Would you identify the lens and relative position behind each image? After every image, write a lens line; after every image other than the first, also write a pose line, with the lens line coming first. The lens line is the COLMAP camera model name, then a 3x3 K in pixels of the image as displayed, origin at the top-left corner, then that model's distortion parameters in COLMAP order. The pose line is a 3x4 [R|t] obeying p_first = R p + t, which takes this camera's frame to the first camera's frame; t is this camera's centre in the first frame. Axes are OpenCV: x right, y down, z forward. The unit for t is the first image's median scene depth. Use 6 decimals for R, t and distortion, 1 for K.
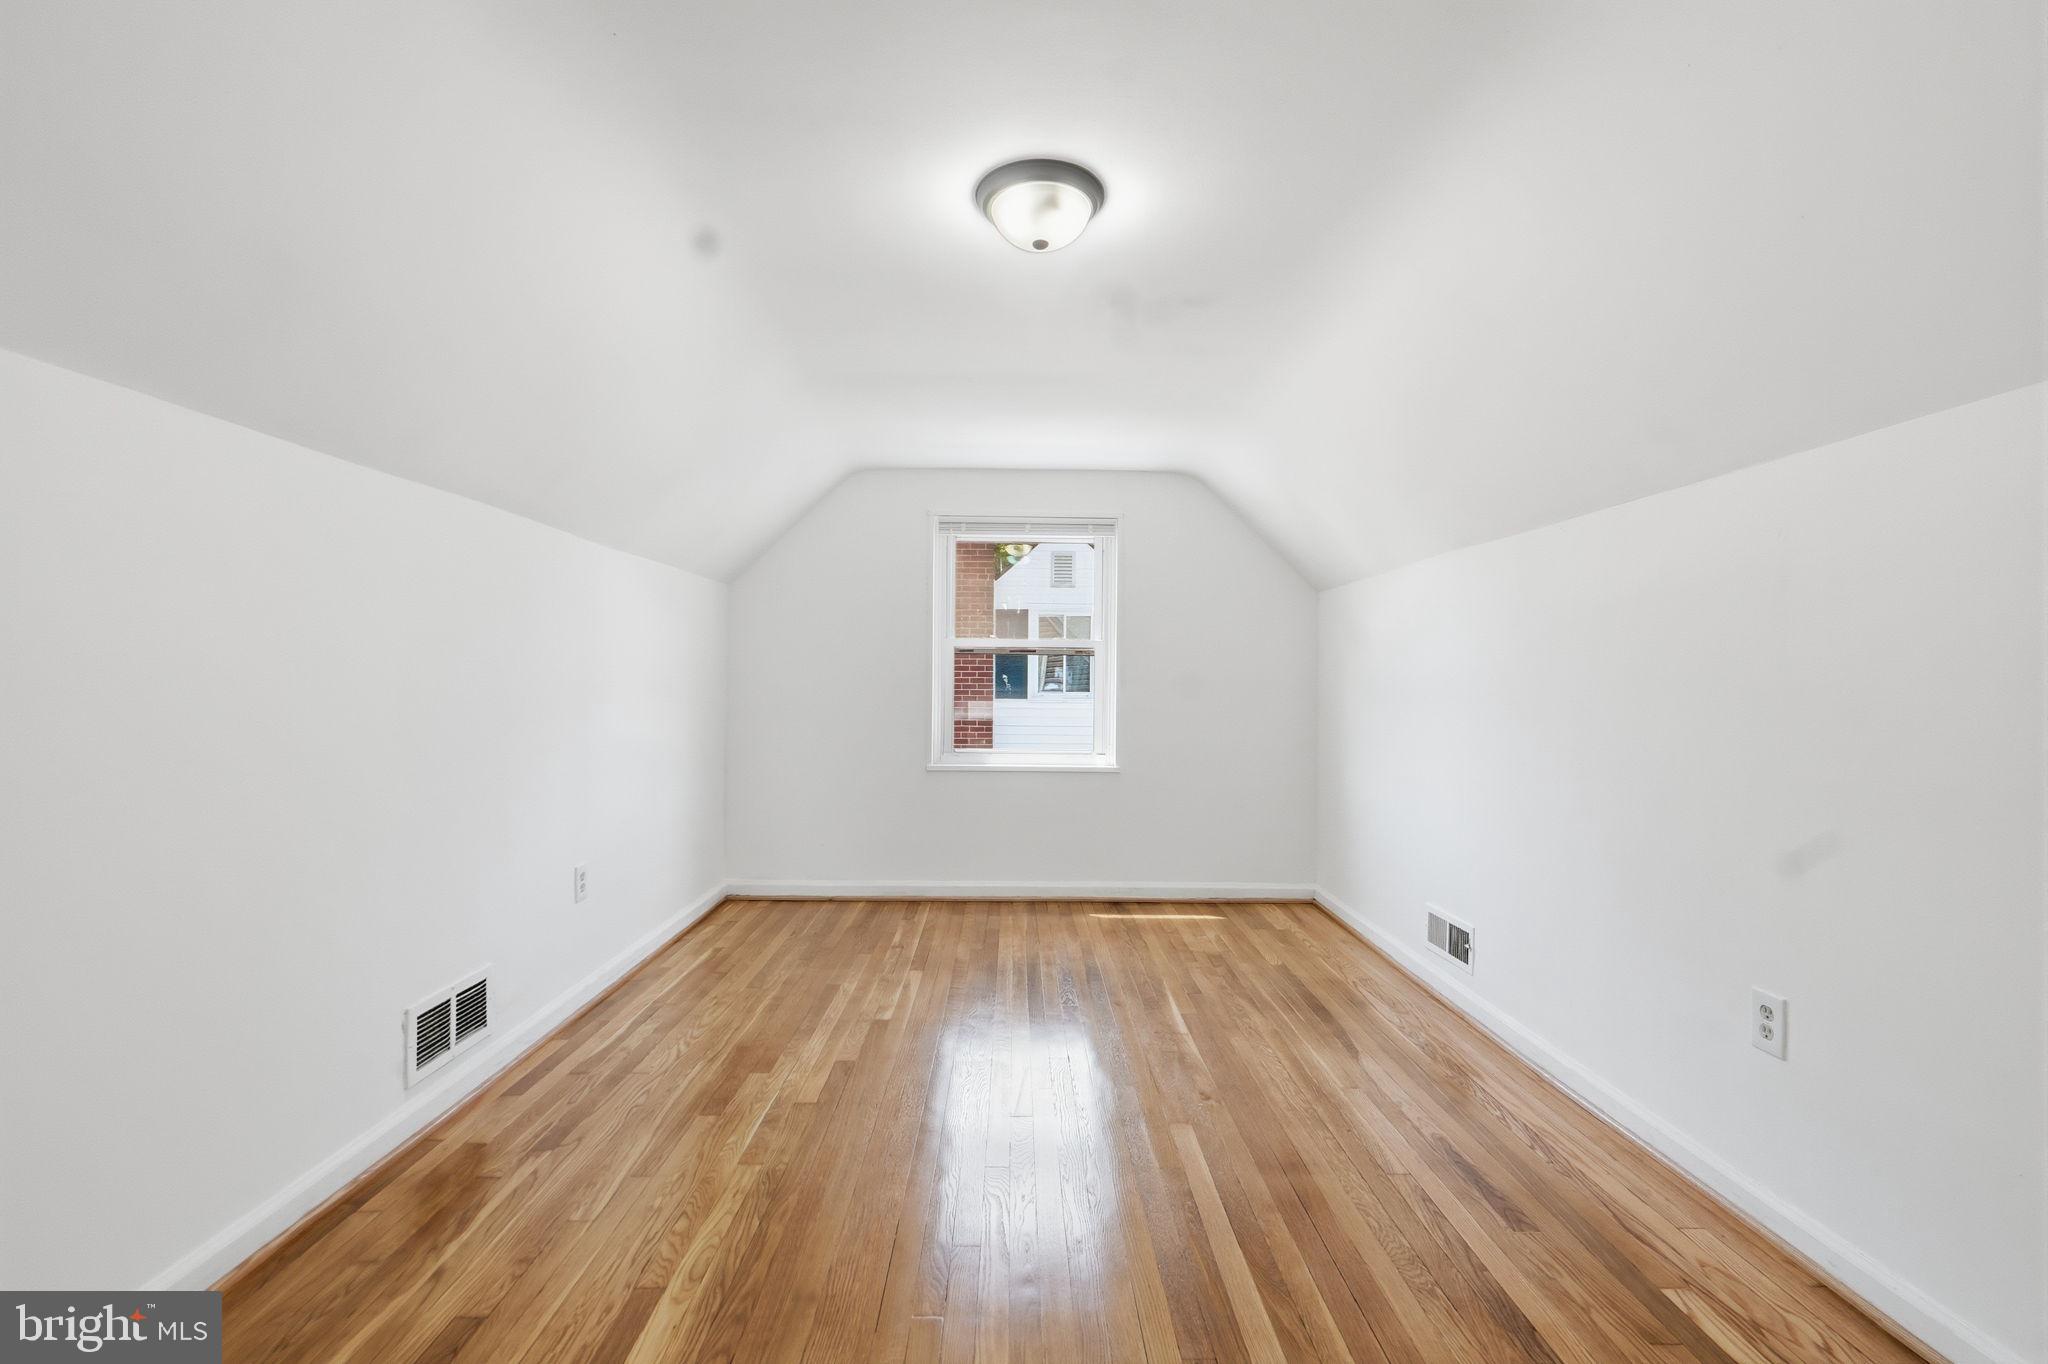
lens RADIAL K [[870.9, 0, 1023.9], [0, 870.9, 690.1], [0, 0, 1]] dist [-0.016679, 0.000159]
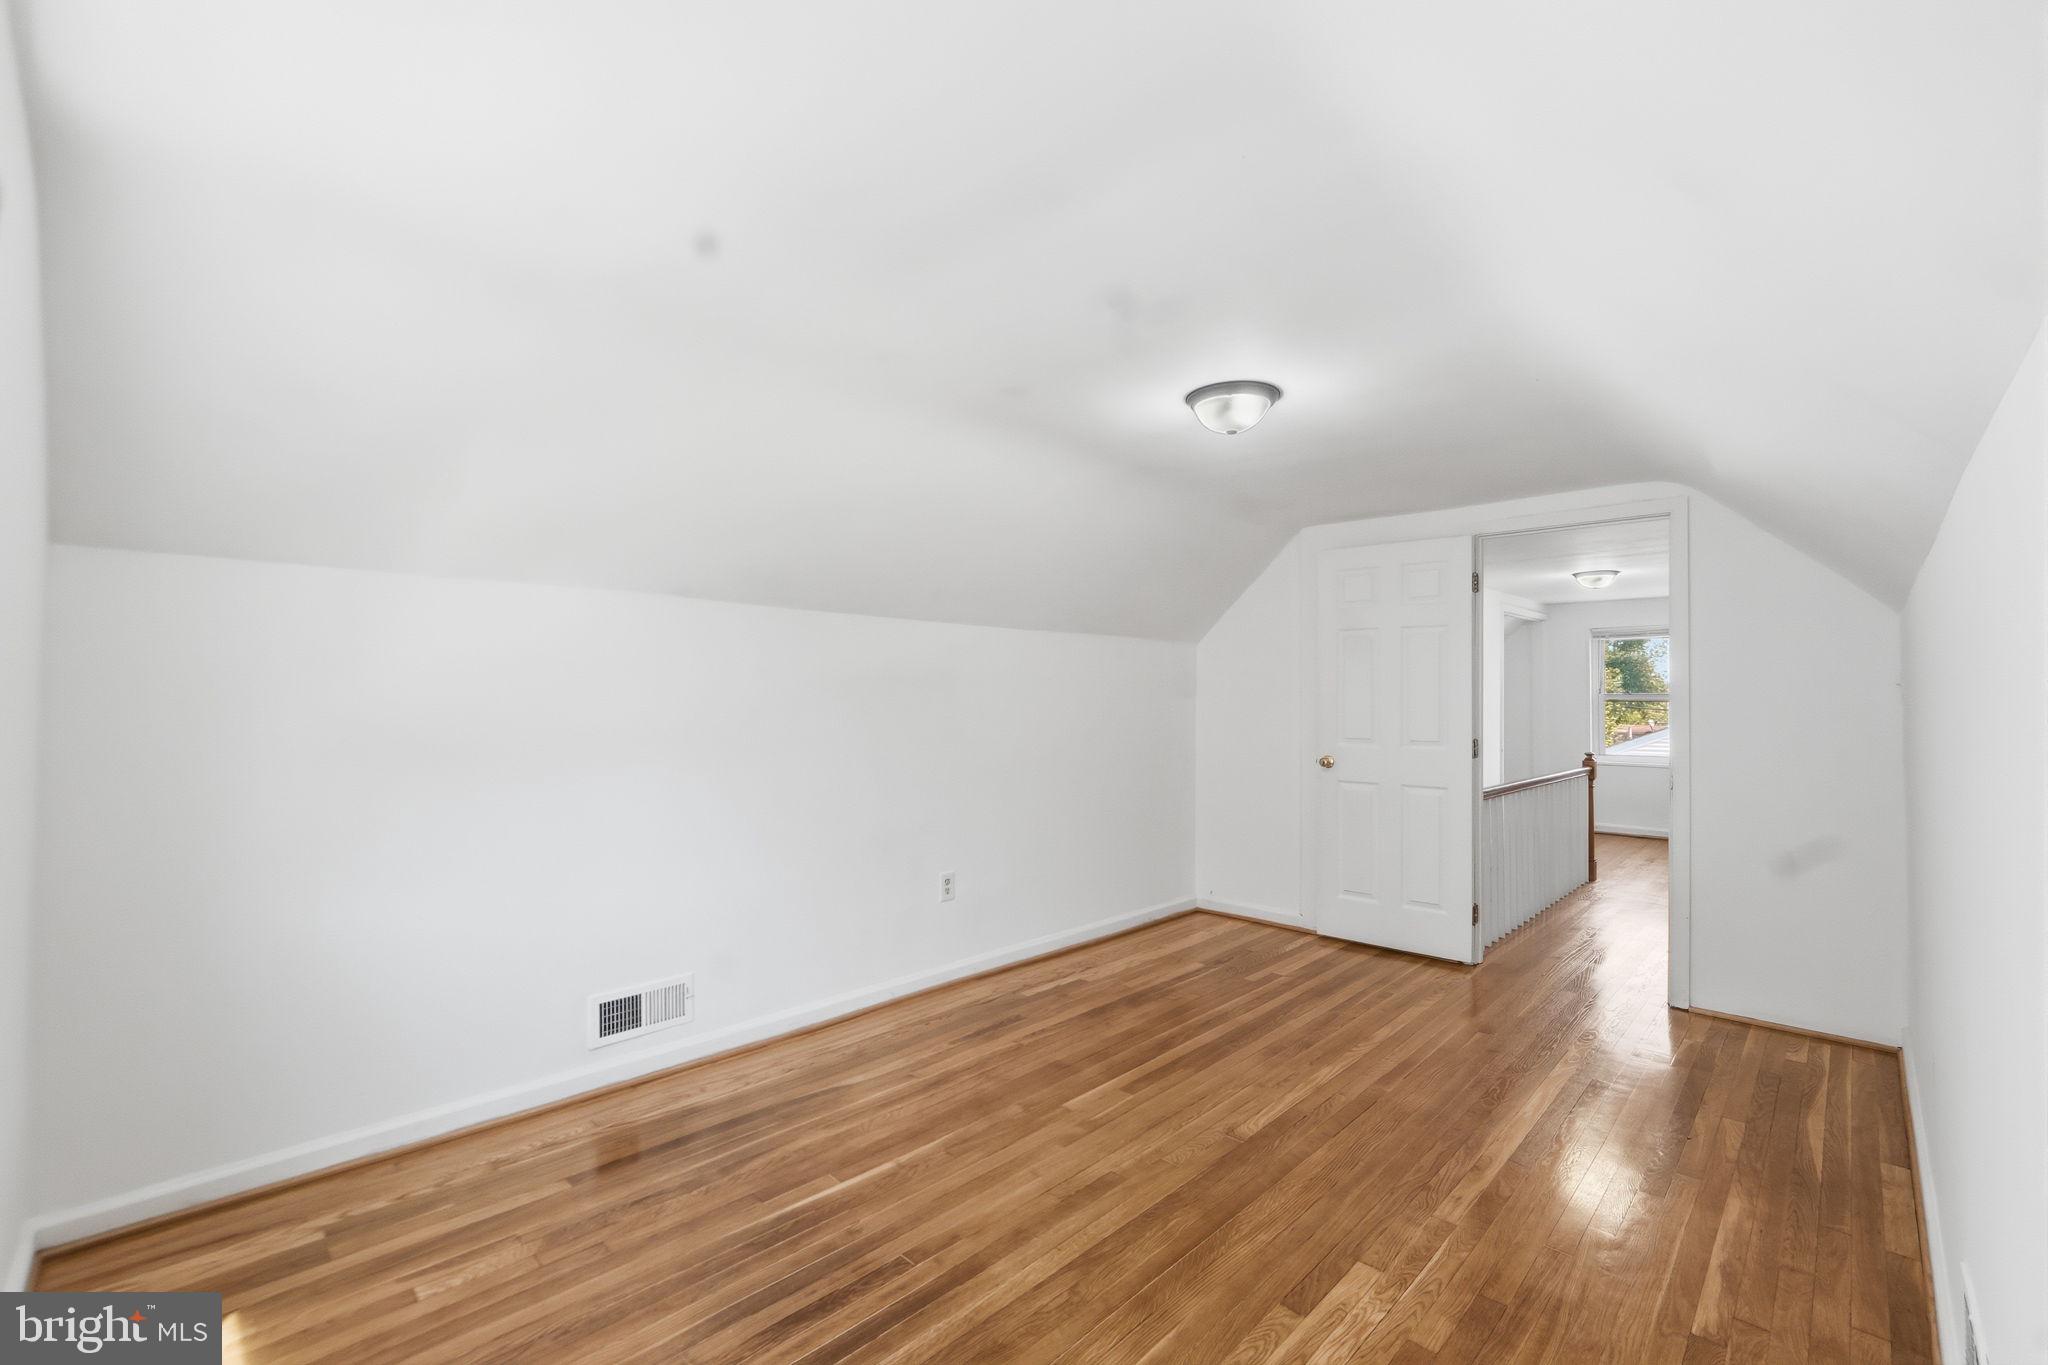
lens RADIAL K [[870.9, 0, 1024.2], [0, 870.9, 696.2], [0, 0, 1]] dist [-0.016679, 0.000159]
pose [[-0.713762, -0.006578, 0.700357, -0.572048], [-0.002932, 0.999975, 0.006404, -0.072491], [-0.700382, 0.002517, -0.713764, 1.767205]]
